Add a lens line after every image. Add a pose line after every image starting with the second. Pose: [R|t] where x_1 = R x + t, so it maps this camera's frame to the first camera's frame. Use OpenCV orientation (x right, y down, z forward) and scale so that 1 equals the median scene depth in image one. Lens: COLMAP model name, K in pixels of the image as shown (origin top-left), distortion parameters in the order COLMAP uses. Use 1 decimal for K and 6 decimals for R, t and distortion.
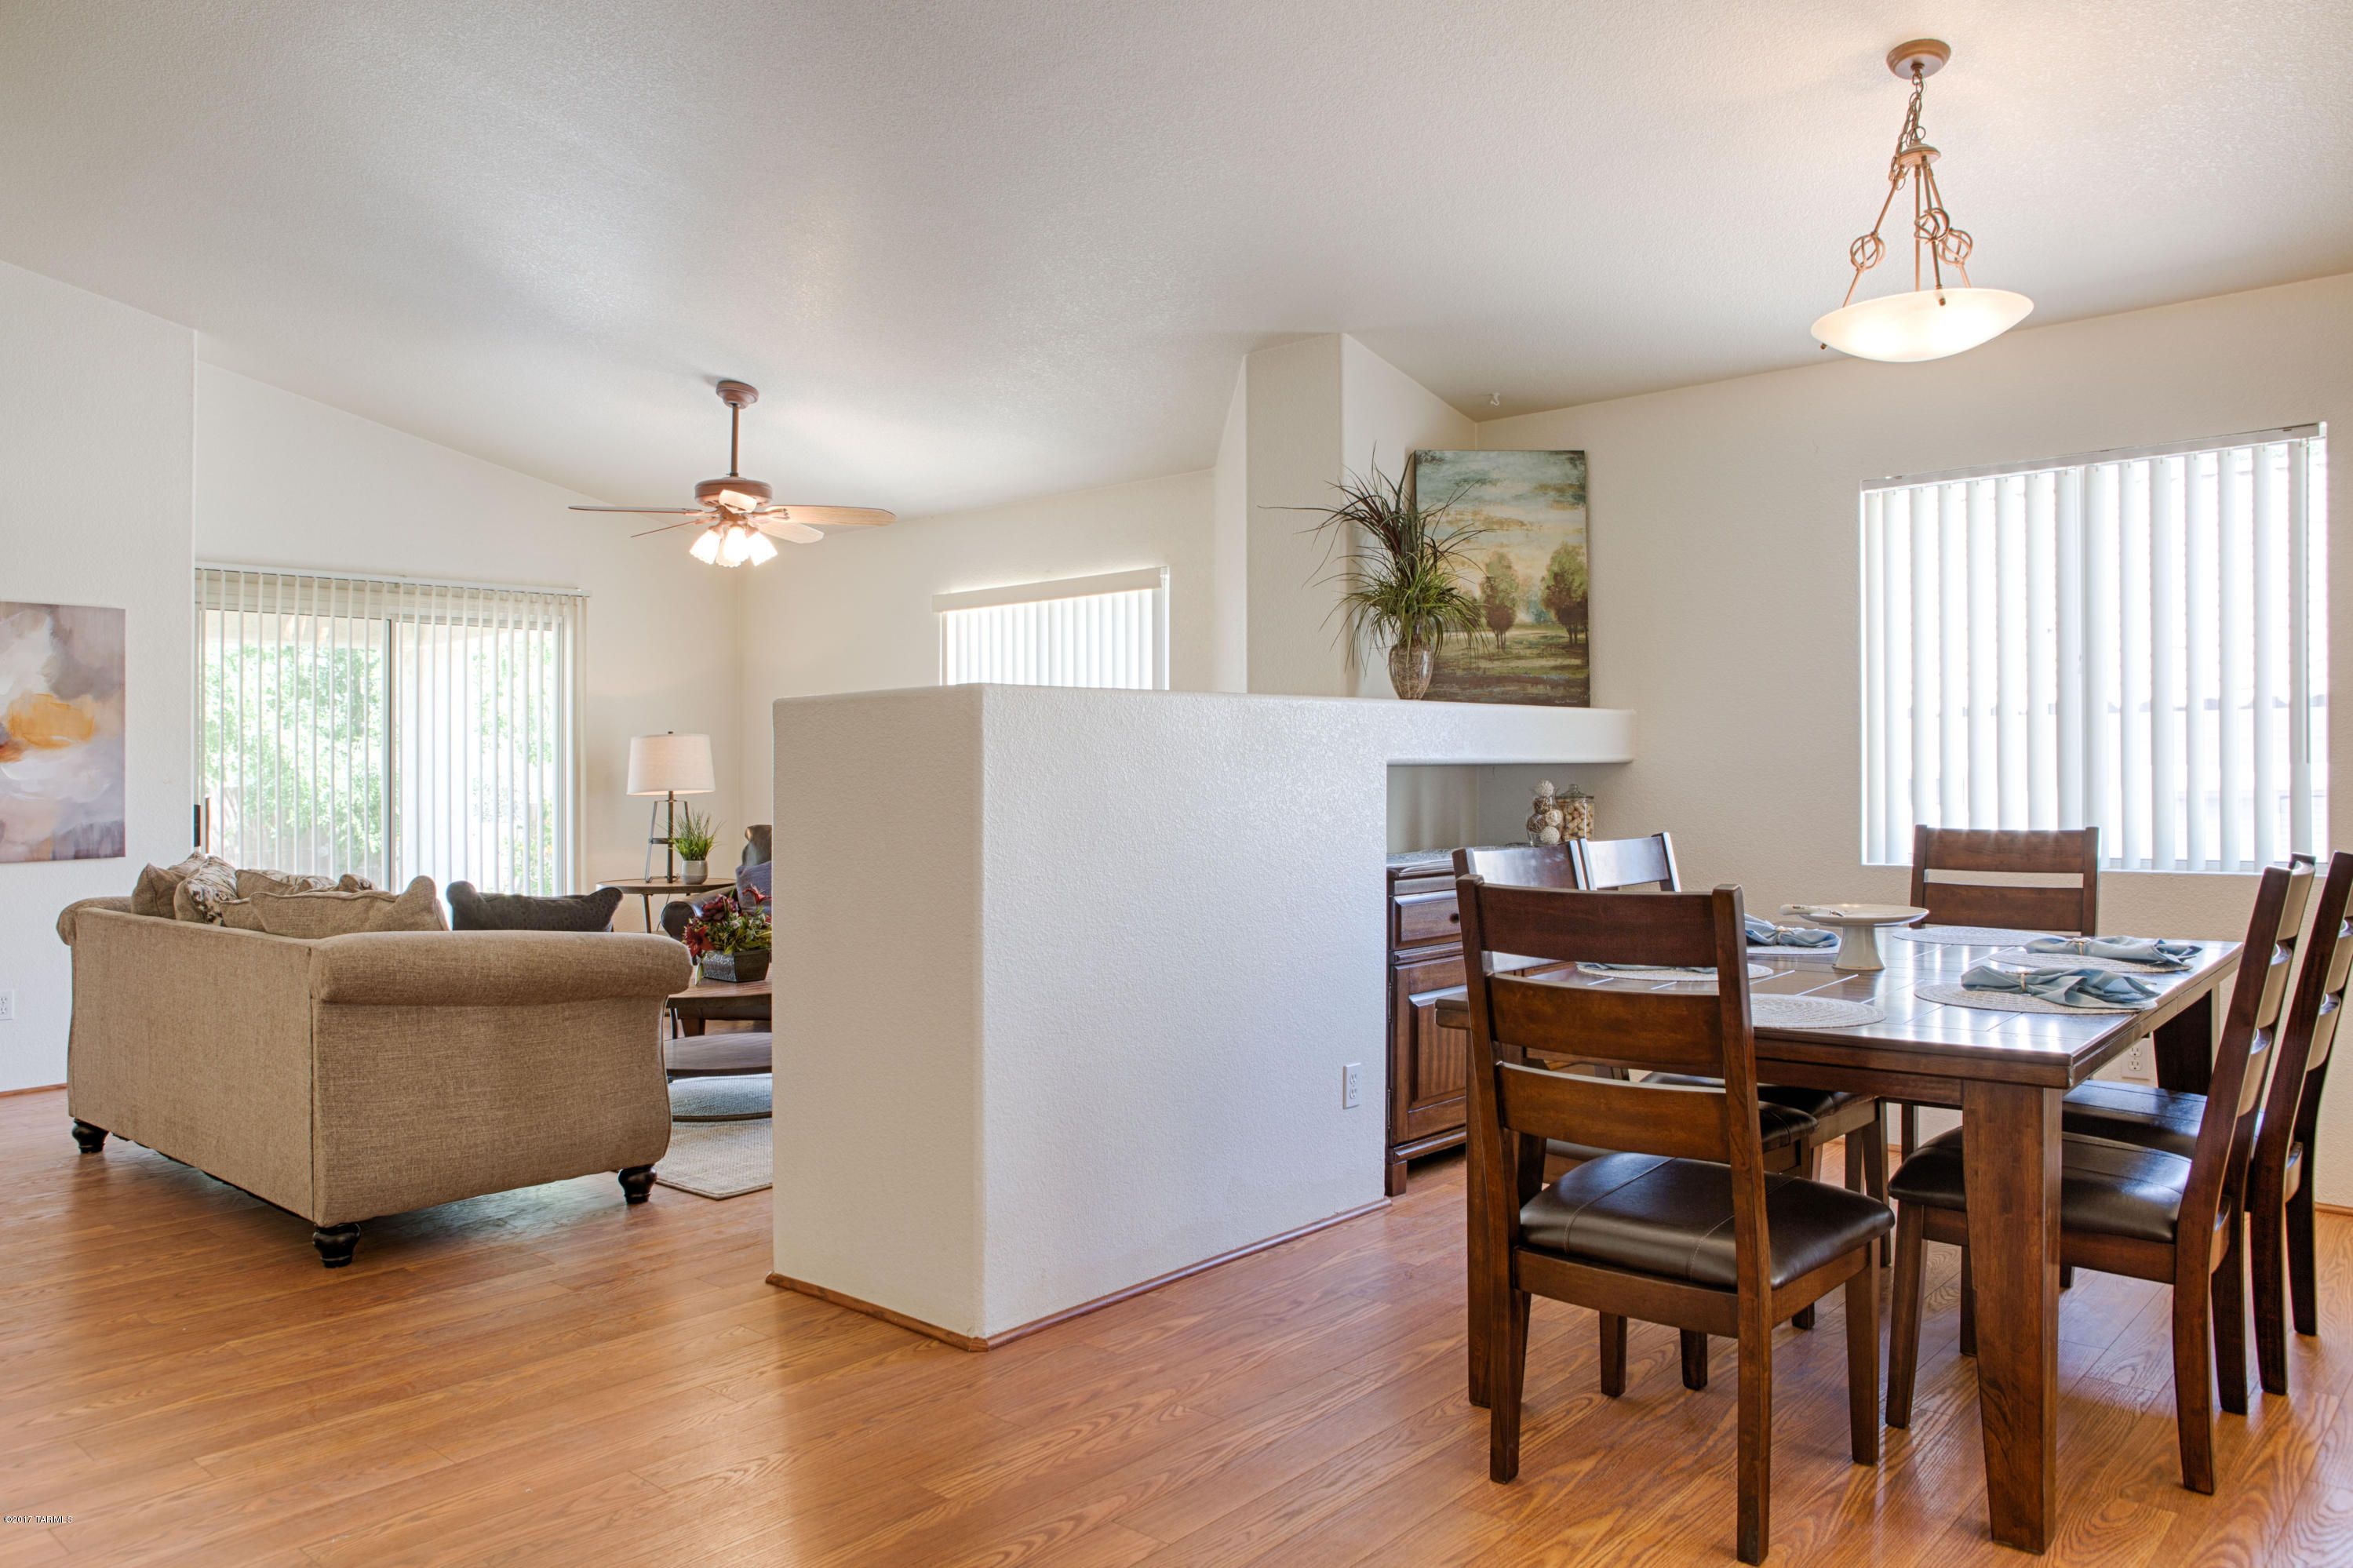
lens RADIAL K [[1606.8, 0, 1081.3], [0, 1606.8, 687.2], [0, 0, 1]] dist [0.003235, -0.064114]
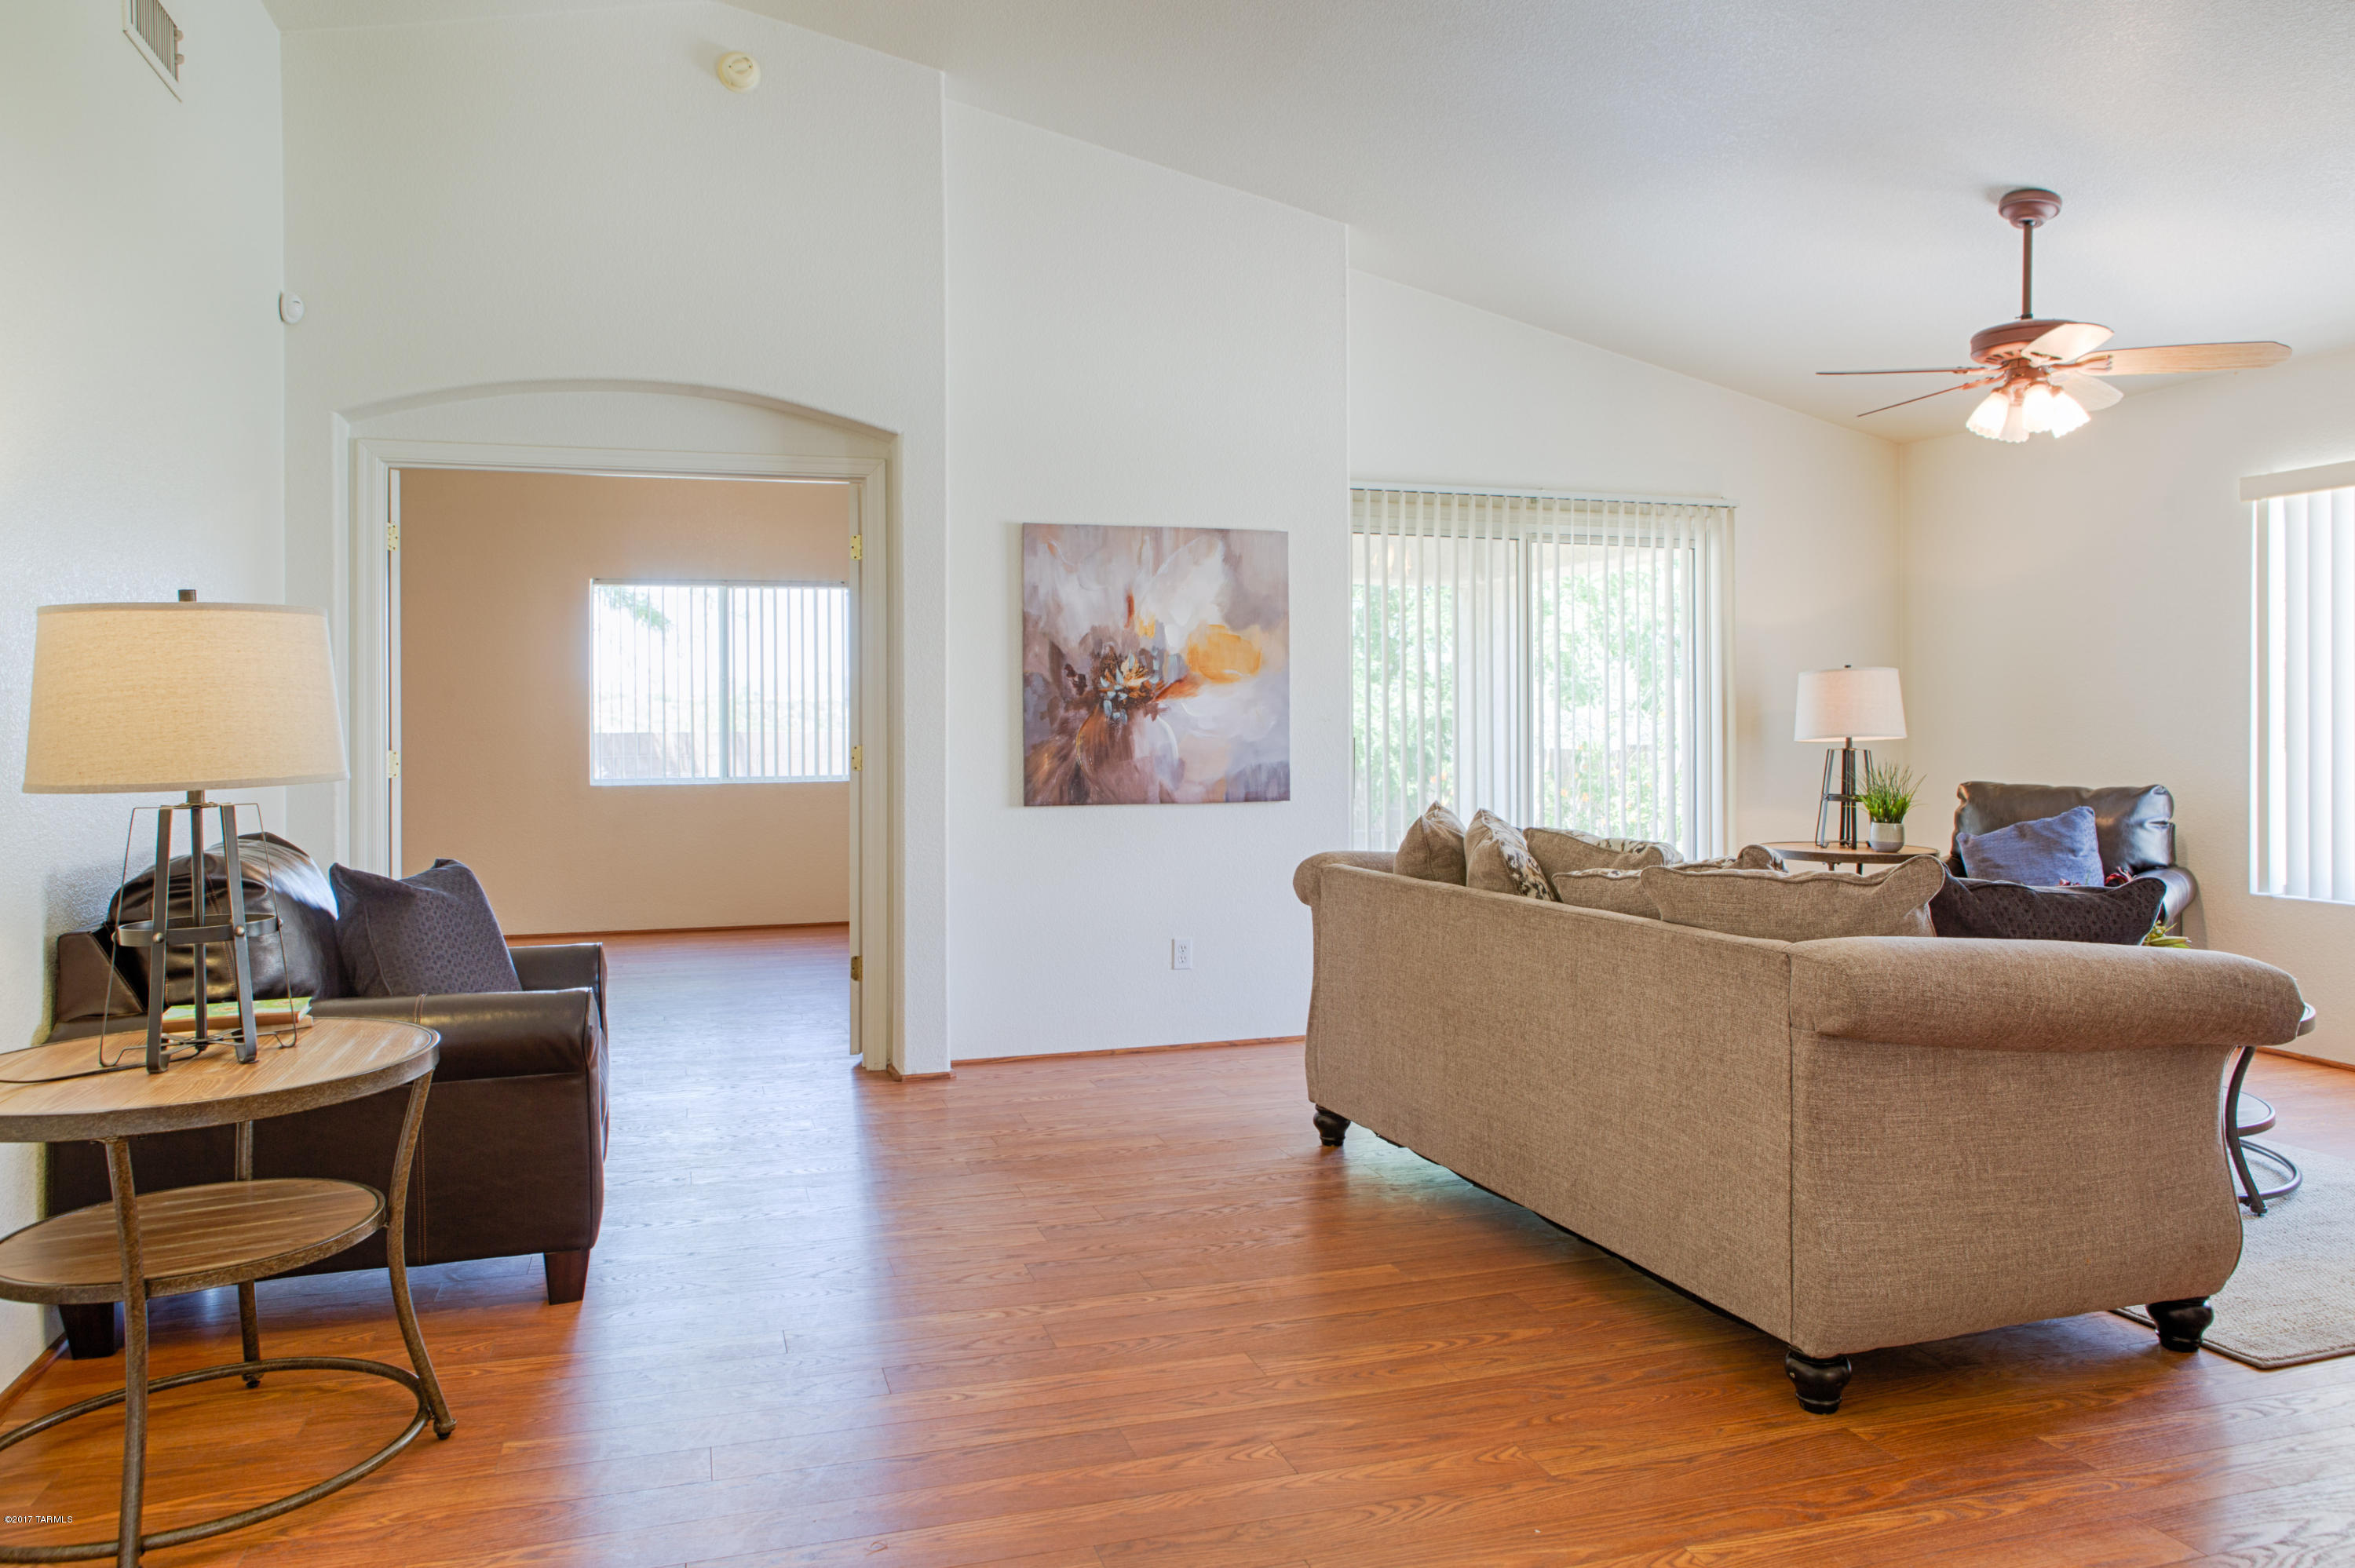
lens RADIAL K [[1618.1, 0, 1193.3], [0, 1618.1, 722.1], [0, 0, 1]] dist [-0.075569, 0.085314]
pose [[0.881620, 0.009306, -0.471868, -0.207544], [0.015712, 0.998673, 0.049051, 0.014104], [0.471698, -0.050658, 0.880304, 0.151126]]
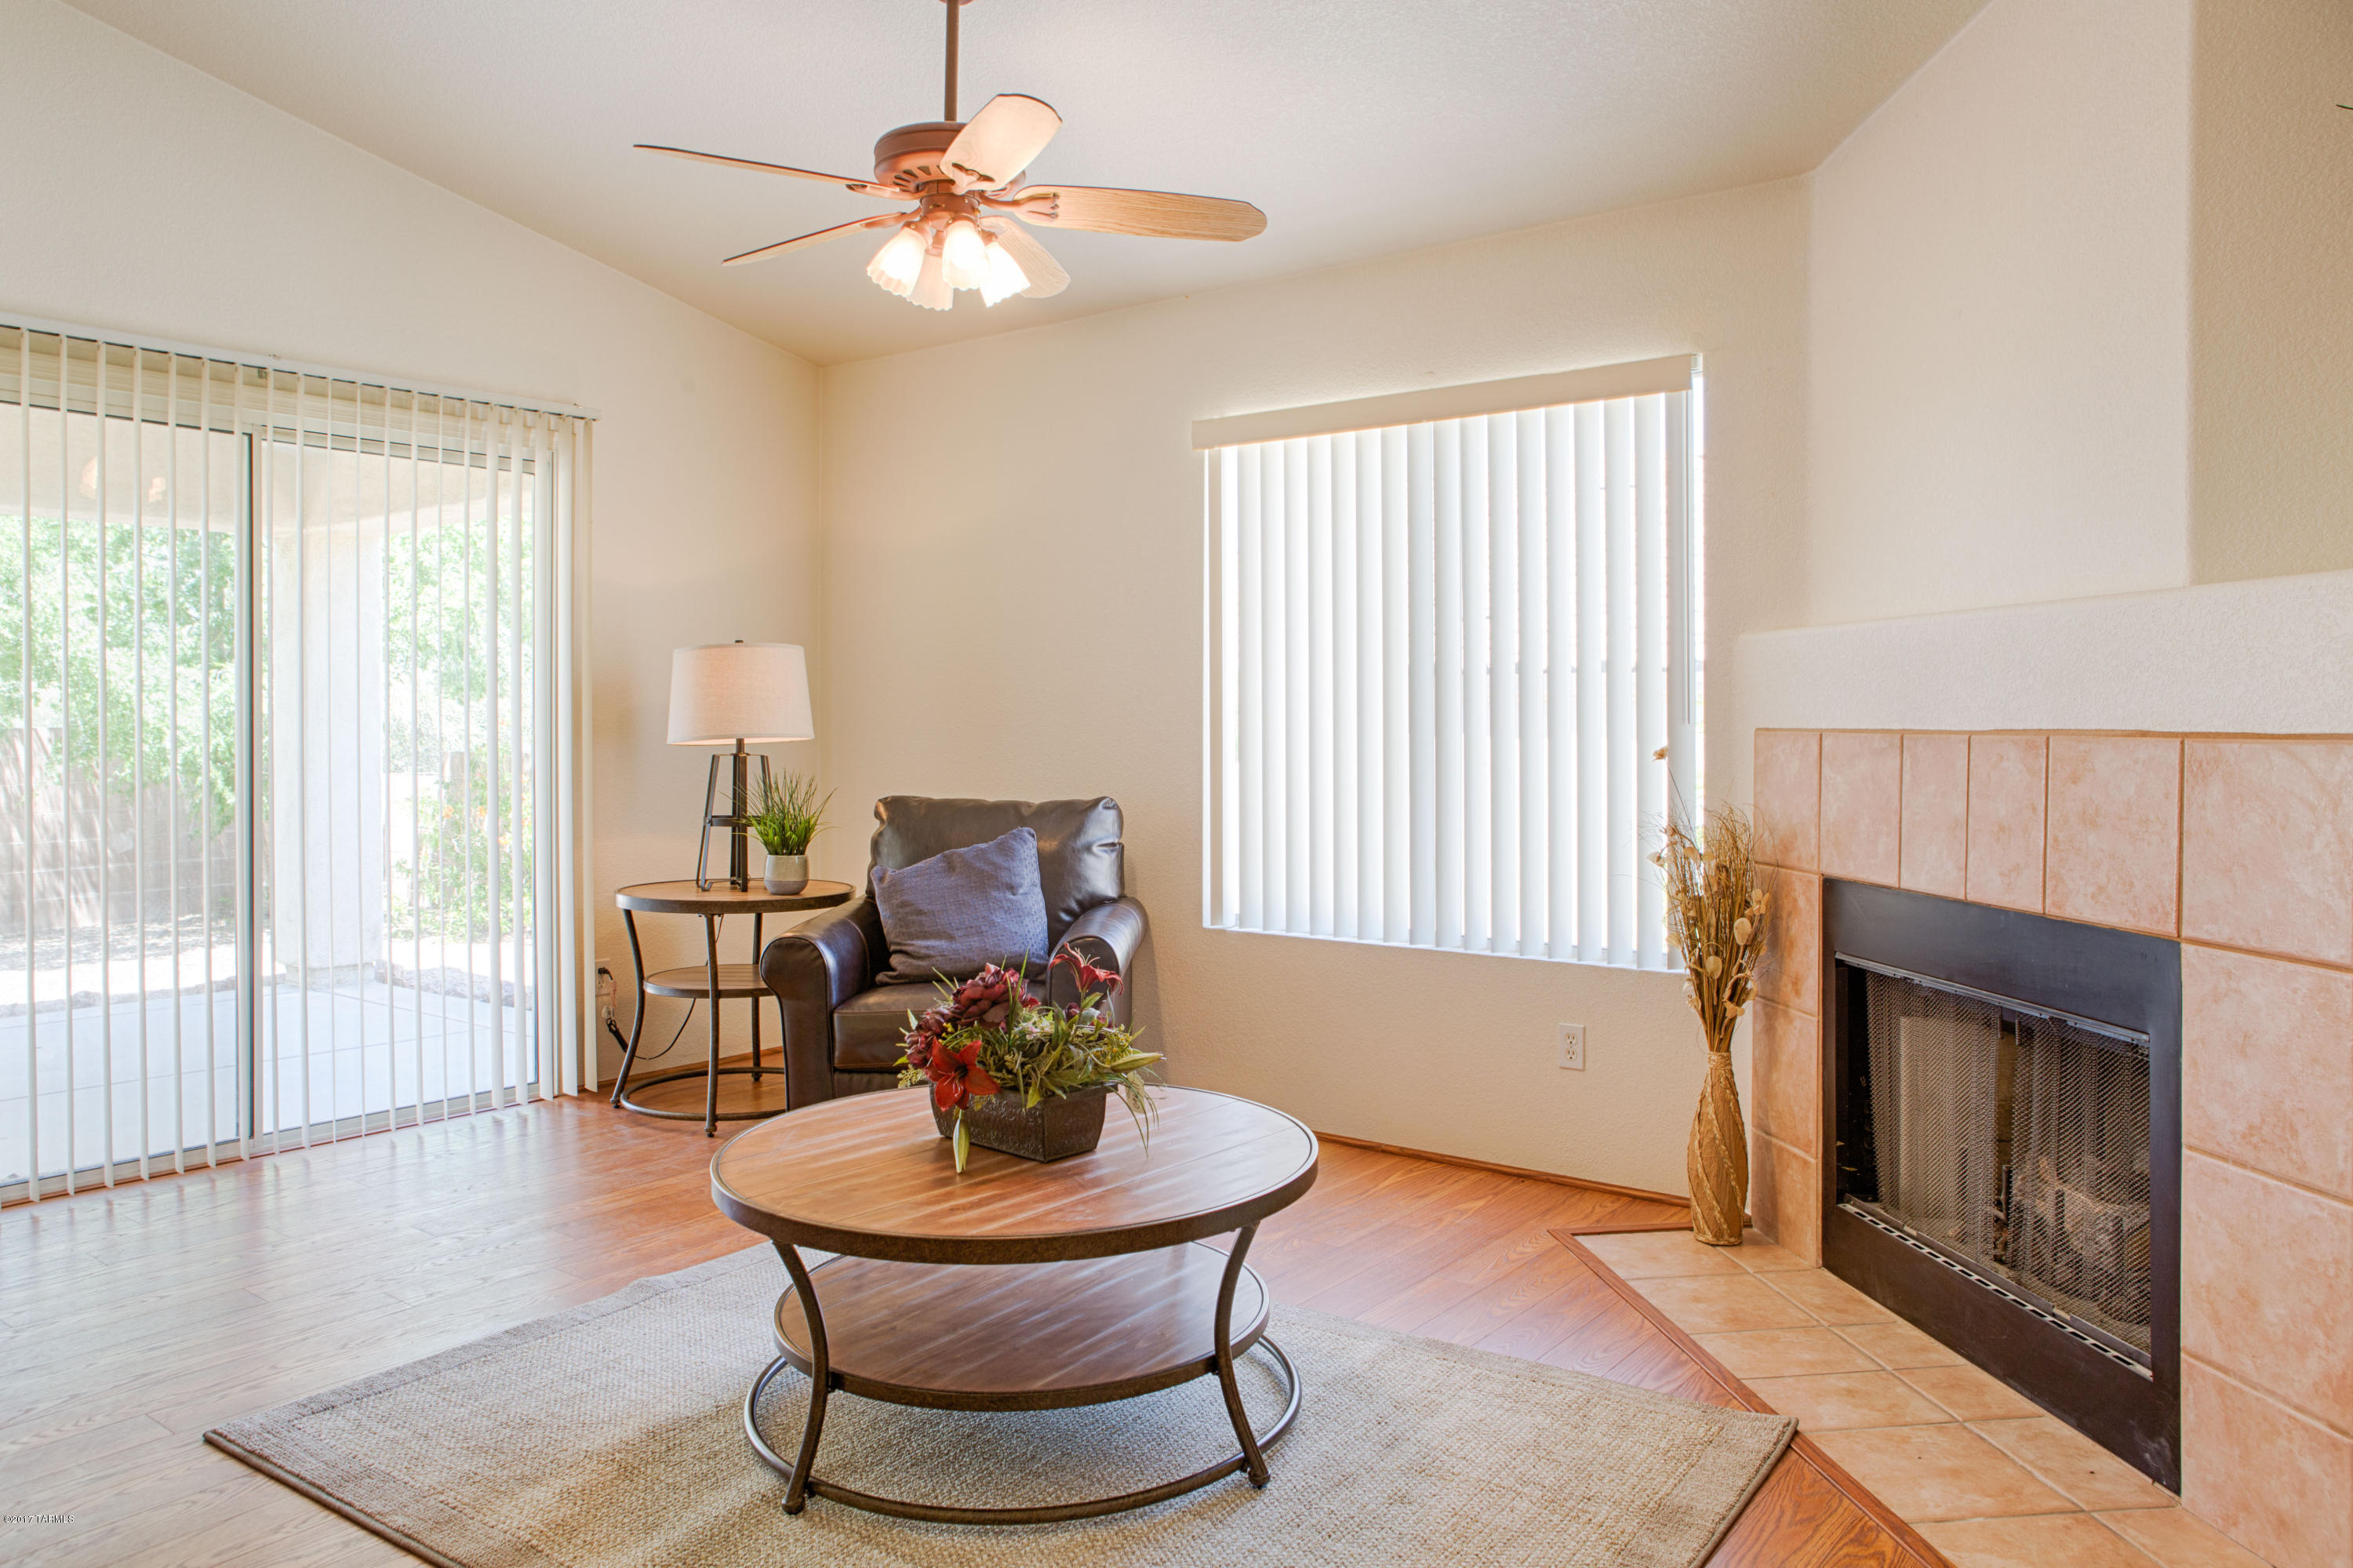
lens RADIAL K [[1617.0, 0, 1192.3], [0, 1617.0, 722.1], [0, 0, 1]] dist [-0.075569, 0.085314]
pose [[0.992955, 0.009022, 0.118146, -0.198890], [-0.015399, 0.998466, 0.053177, 0.029649], [-0.117485, -0.054622, 0.991571, 0.477552]]
